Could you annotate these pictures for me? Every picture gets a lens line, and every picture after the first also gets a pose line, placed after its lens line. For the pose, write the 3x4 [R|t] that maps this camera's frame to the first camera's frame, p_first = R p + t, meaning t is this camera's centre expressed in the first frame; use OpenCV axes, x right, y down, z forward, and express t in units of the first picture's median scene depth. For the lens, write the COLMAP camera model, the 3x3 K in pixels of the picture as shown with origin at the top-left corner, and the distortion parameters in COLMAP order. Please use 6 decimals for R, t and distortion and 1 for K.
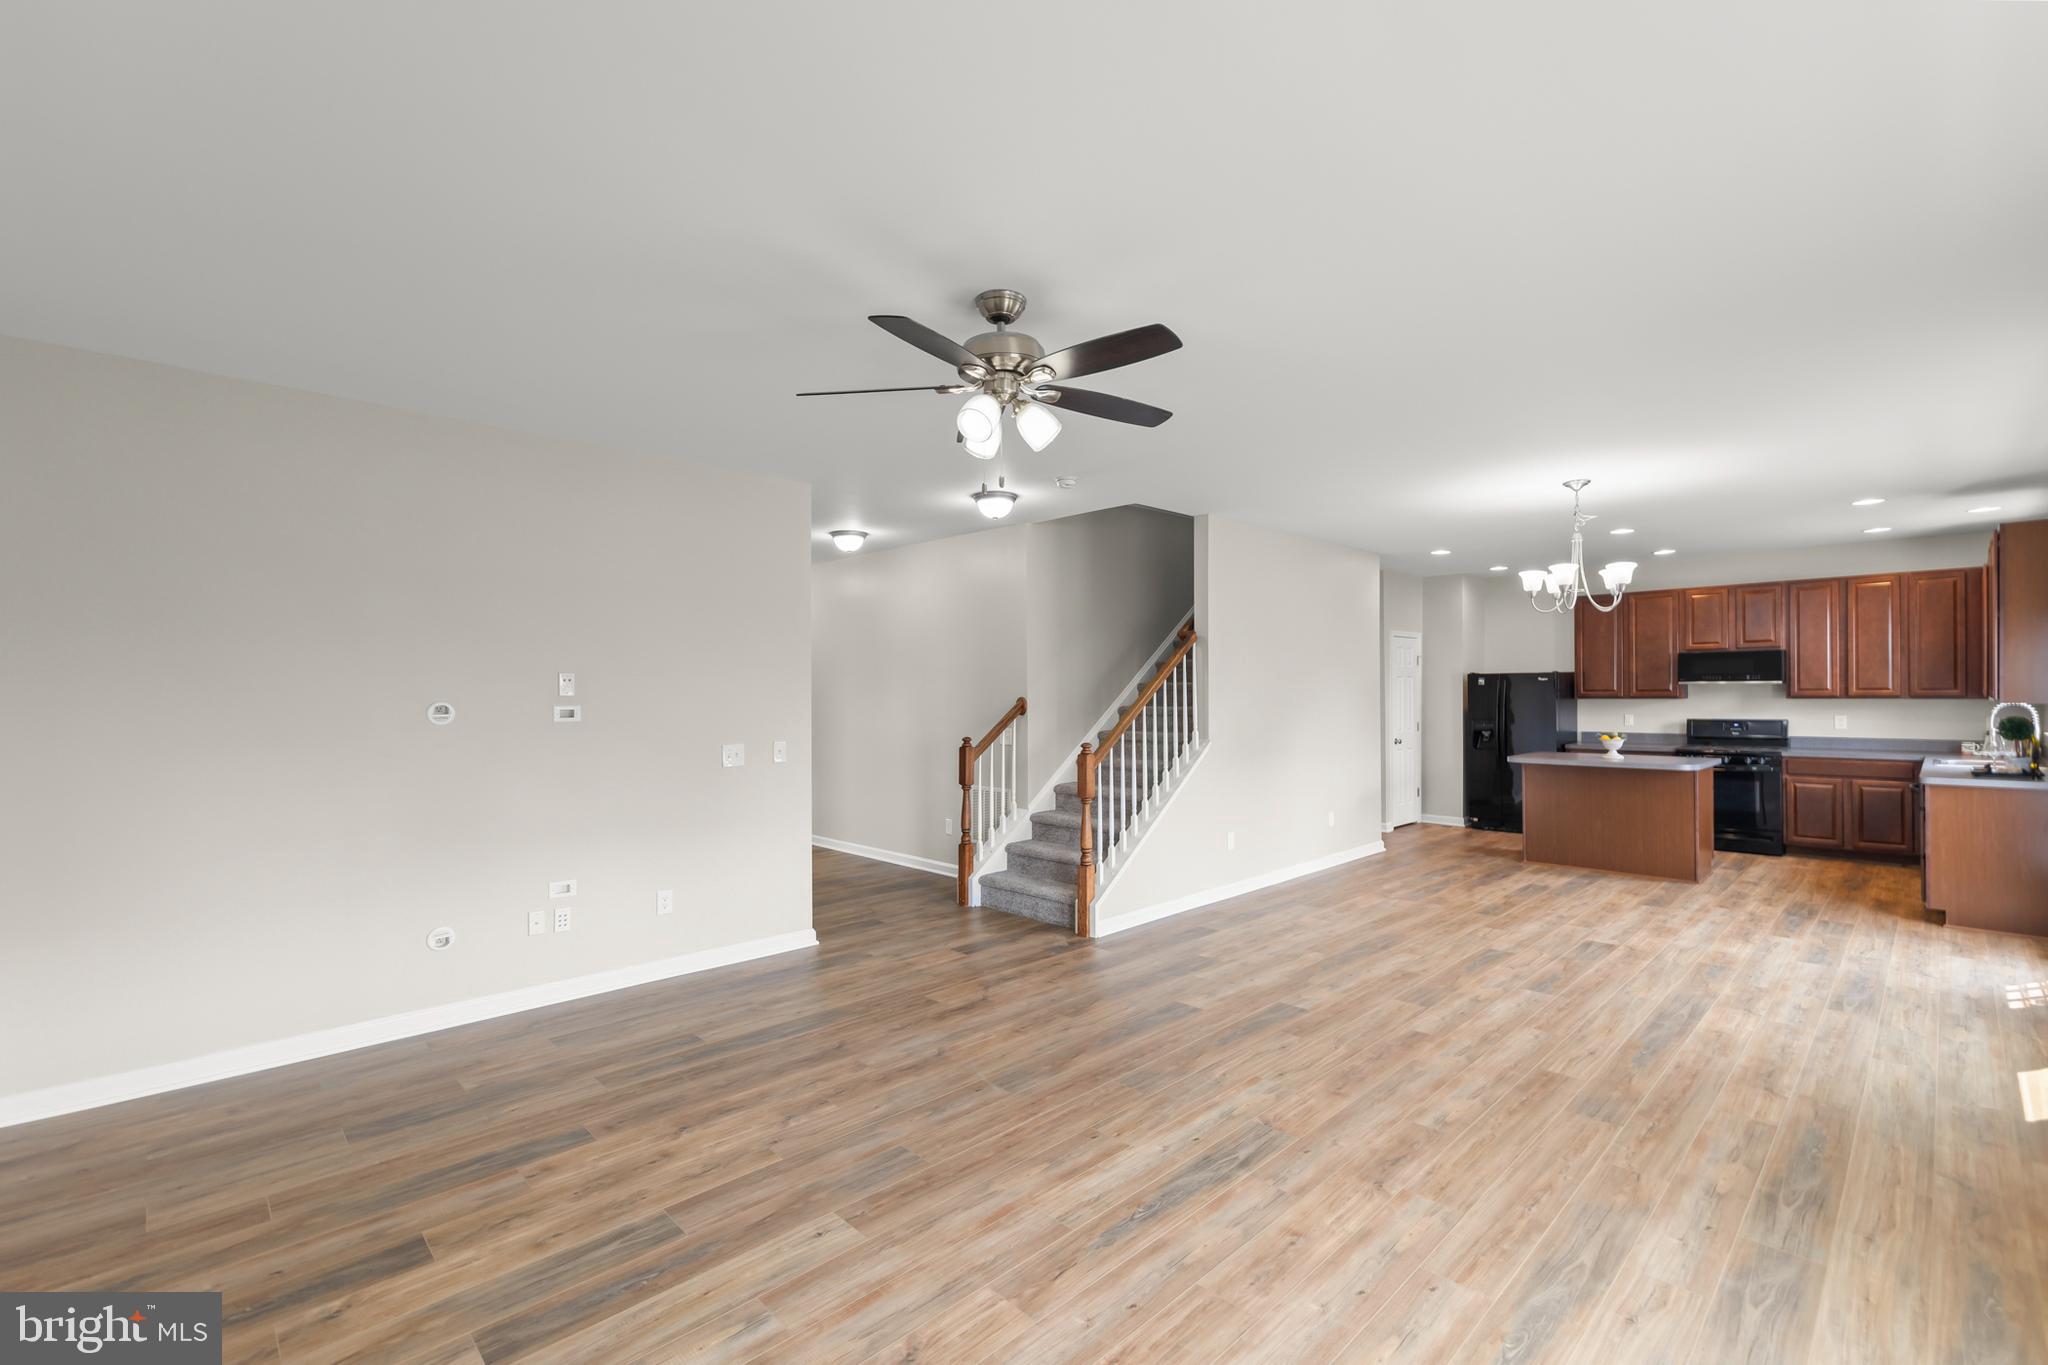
lens RADIAL K [[887.8, 0, 1037.5], [0, 887.8, 700.3], [0, 0, 1]] dist [0.009905, -0.000692]
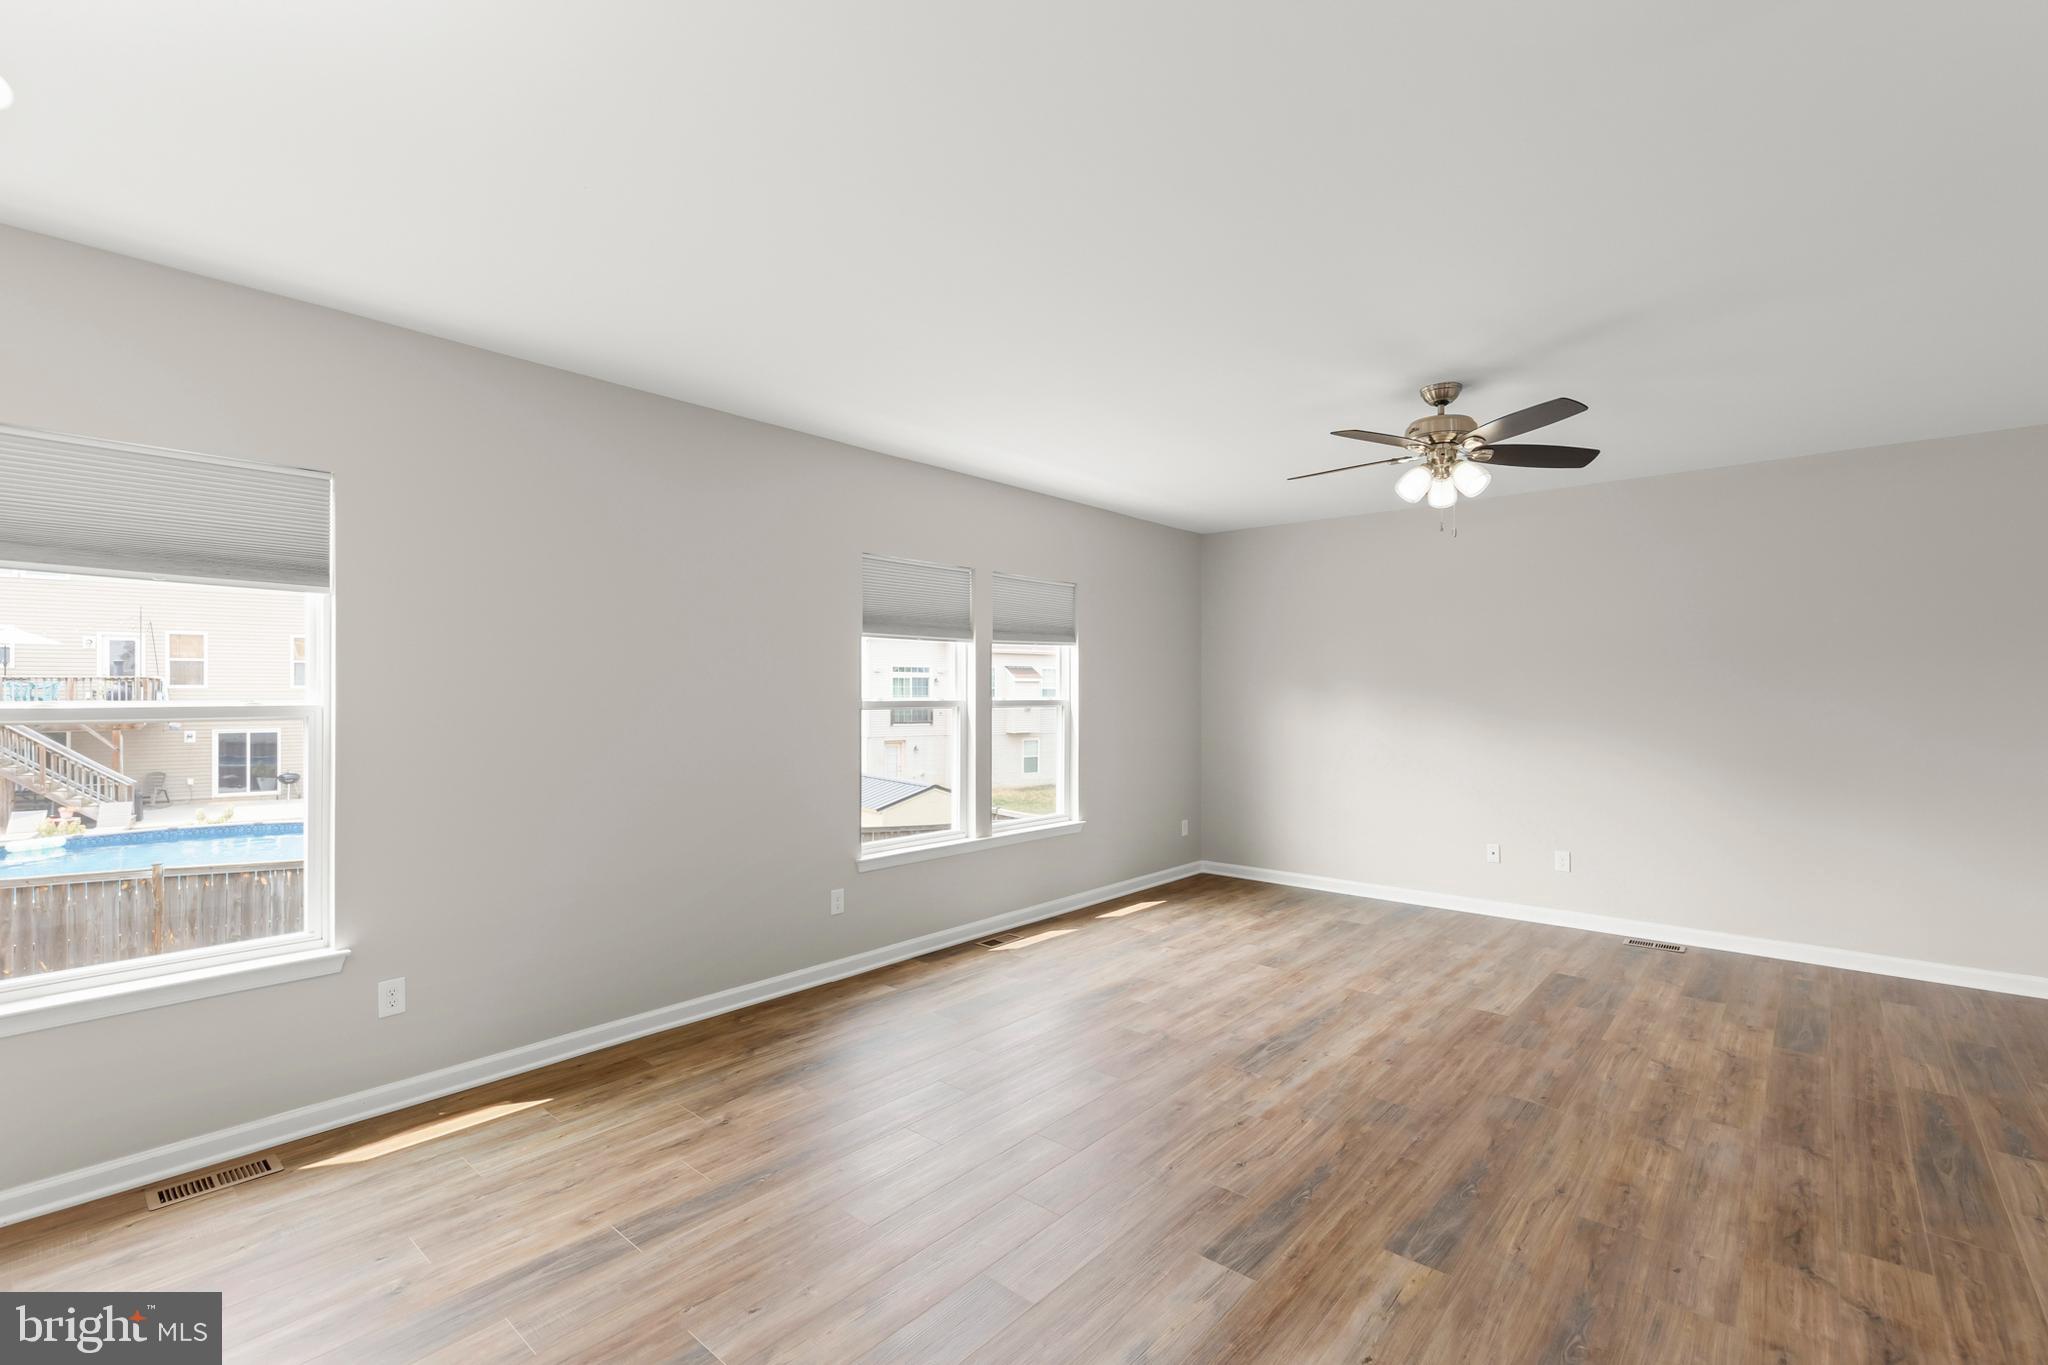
lens RADIAL K [[887.8, 0, 1049.3], [0, 887.8, 711.2], [0, 0, 1]] dist [0.009905, -0.000692]
pose [[-0.996119, 0.009275, -0.087526, 0.432960], [0.007116, 0.999663, 0.024947, -0.008975], [0.087728, 0.024228, -0.995850, 1.498869]]
